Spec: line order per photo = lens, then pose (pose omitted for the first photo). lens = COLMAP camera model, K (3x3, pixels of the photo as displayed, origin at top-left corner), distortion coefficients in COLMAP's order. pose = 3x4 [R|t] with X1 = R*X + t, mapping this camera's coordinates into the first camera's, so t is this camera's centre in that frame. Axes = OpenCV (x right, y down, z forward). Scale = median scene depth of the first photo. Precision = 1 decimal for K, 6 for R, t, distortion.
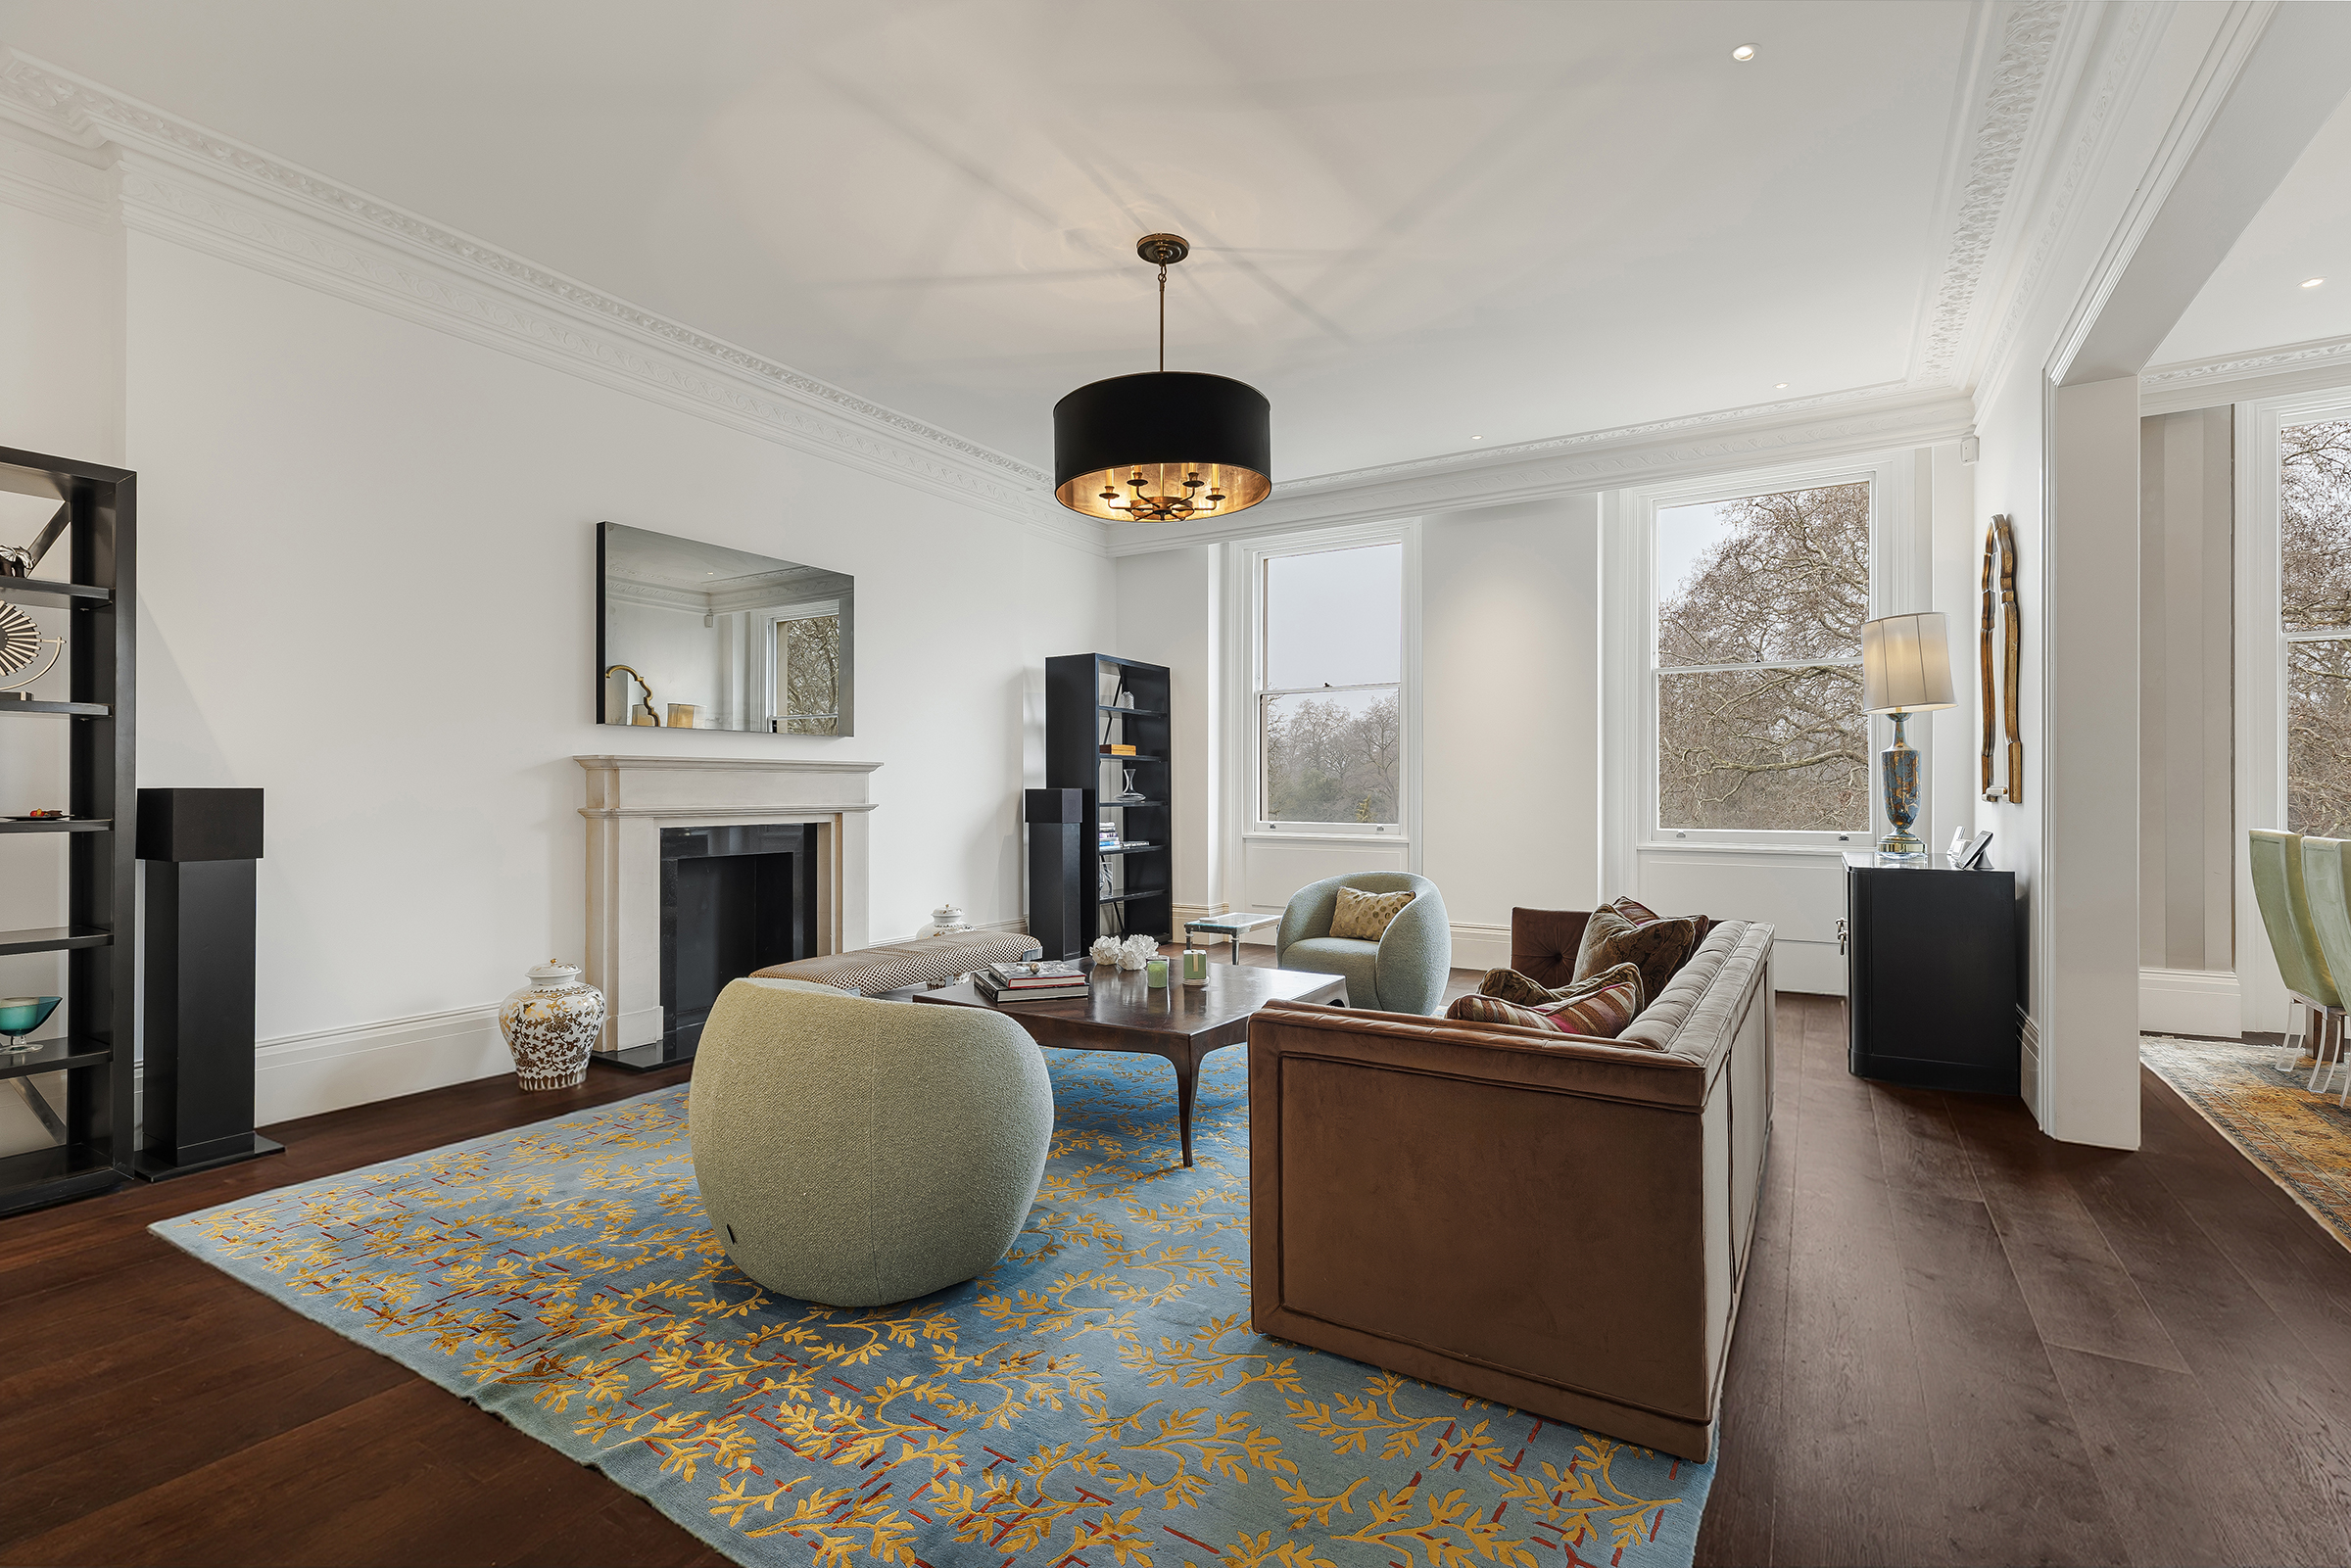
lens RADIAL K [[1034.6, 0, 1170.9], [0, 1034.6, 789.5], [0, 0, 1]] dist [0.012643, -0.001639]
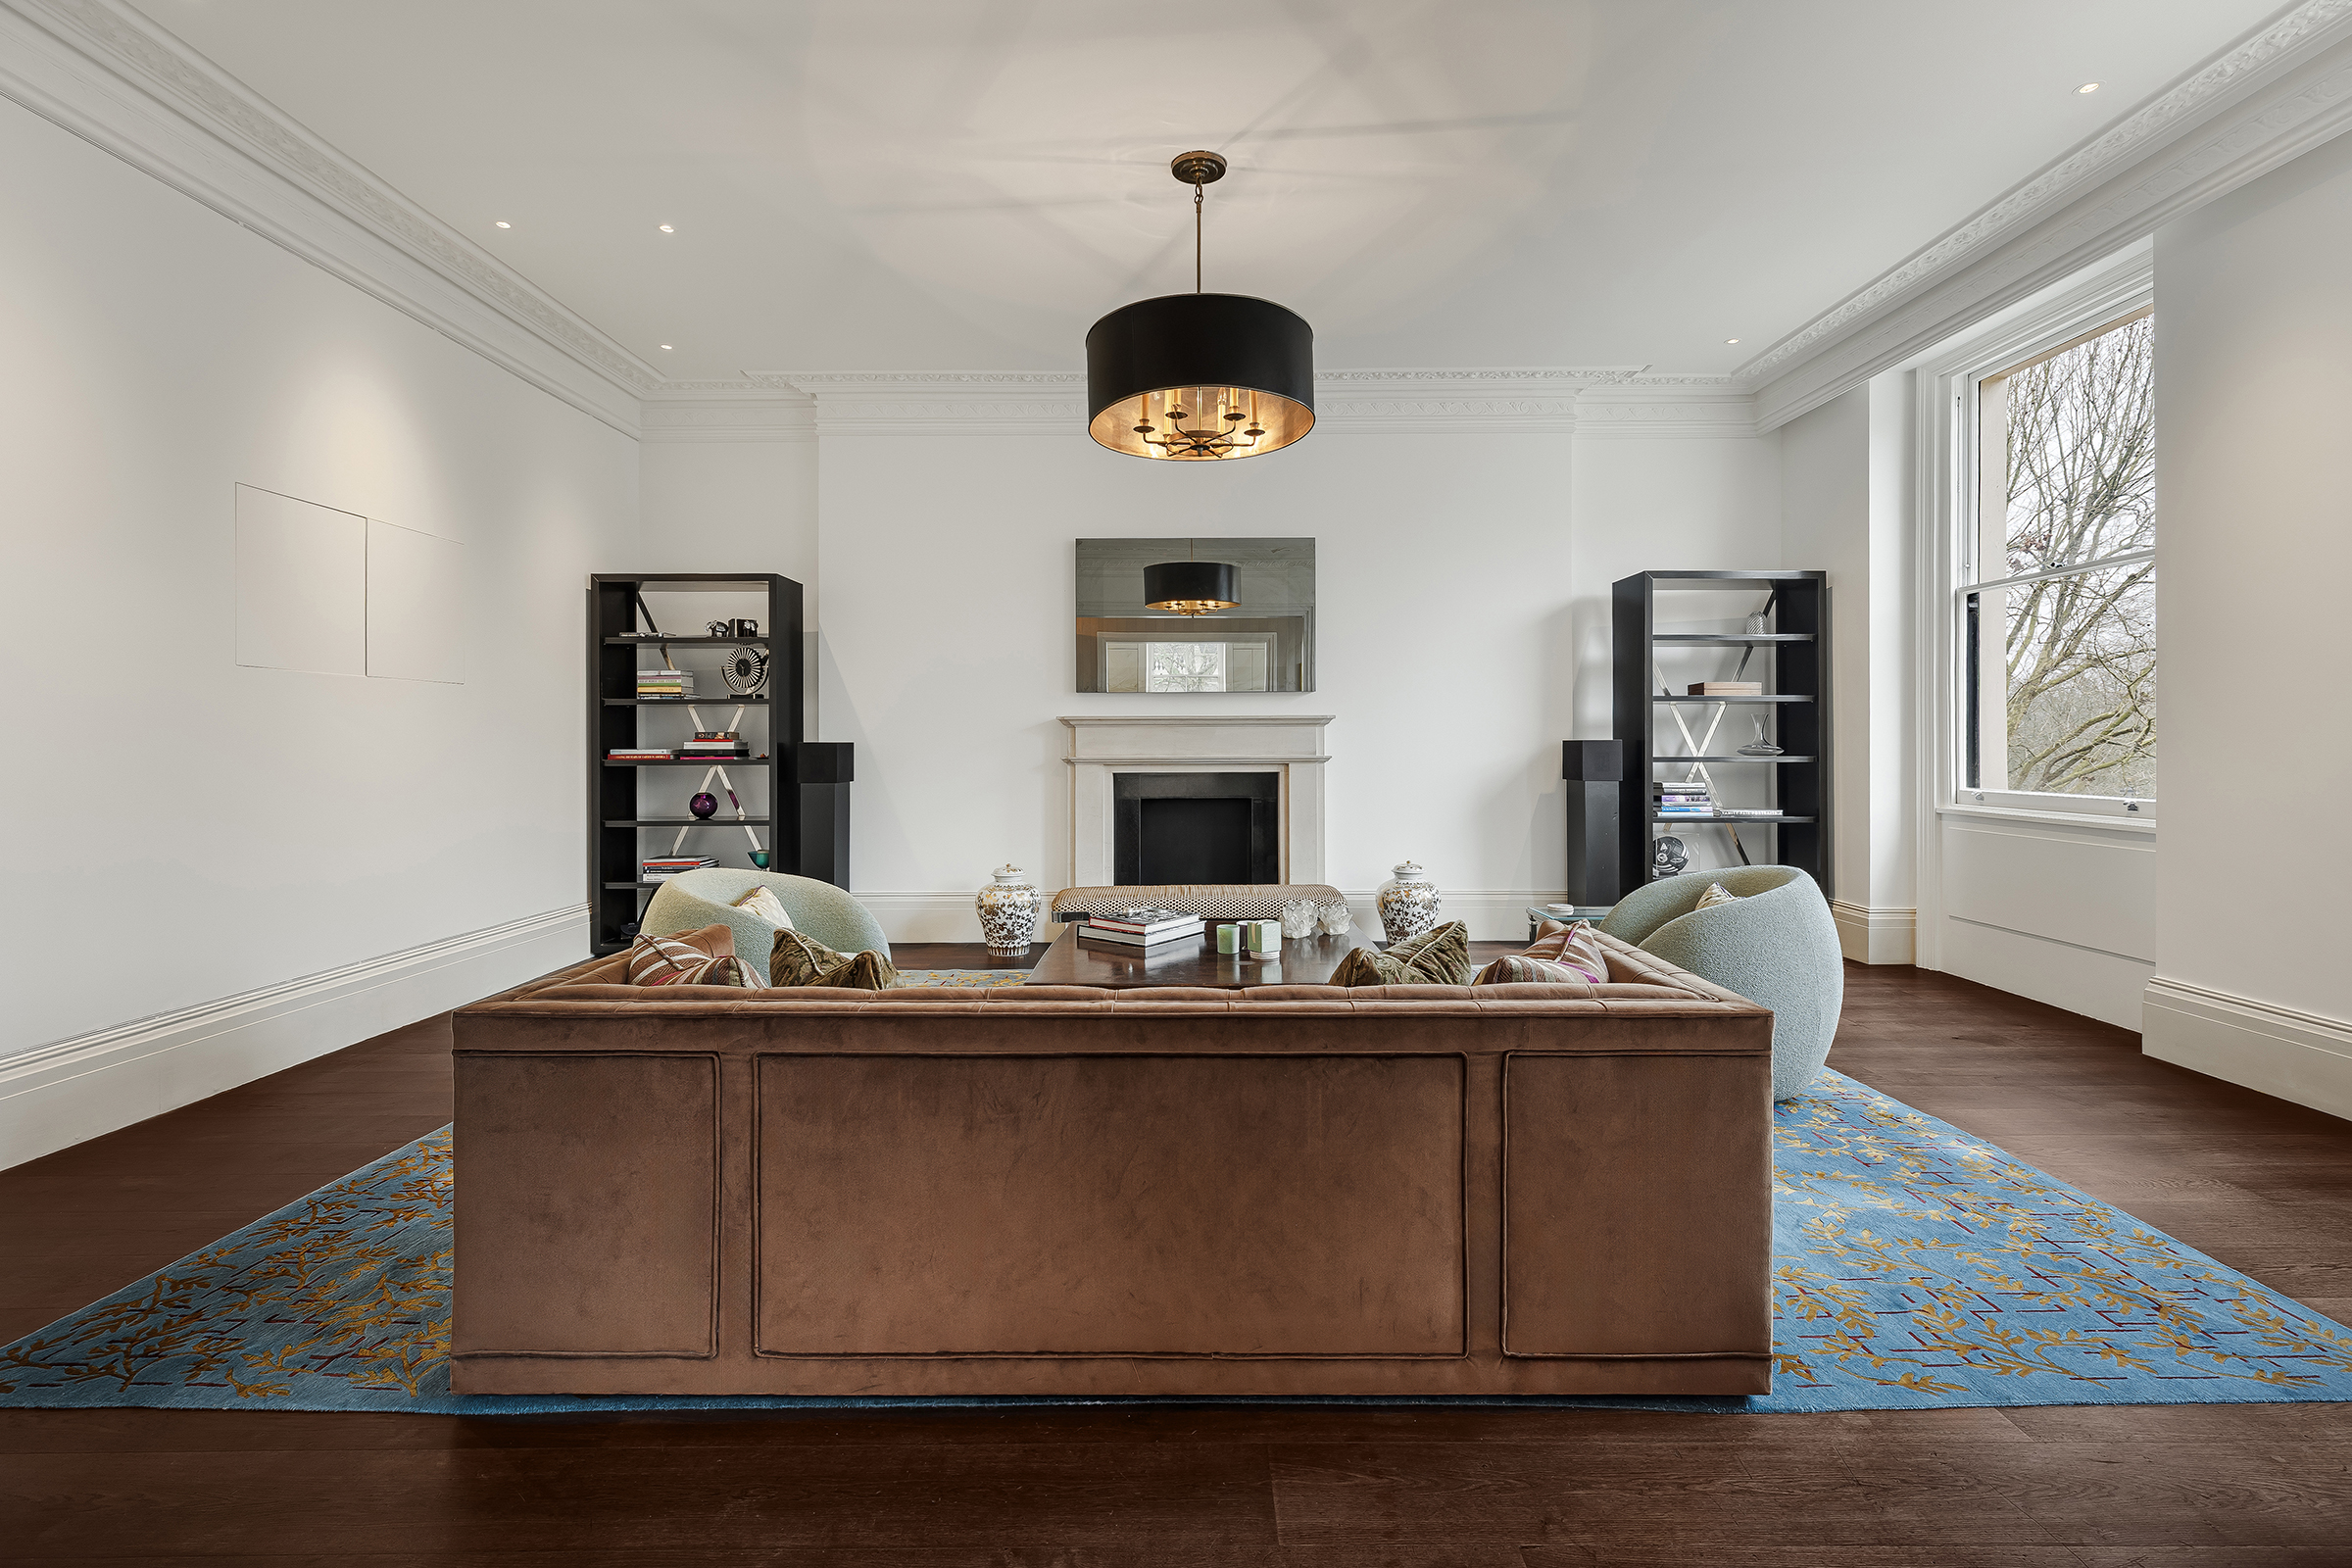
lens RADIAL K [[1093.8, 0, 1245.4], [0, 1093.8, 738.0], [0, 0, 1]] dist [-0.000629, 0.001805]
pose [[0.542511, -0.006838, -0.840021, 0.672953], [0.002767, 0.999976, -0.006353, 0.003835], [0.840044, 0.001122, 0.542516, 0.393161]]
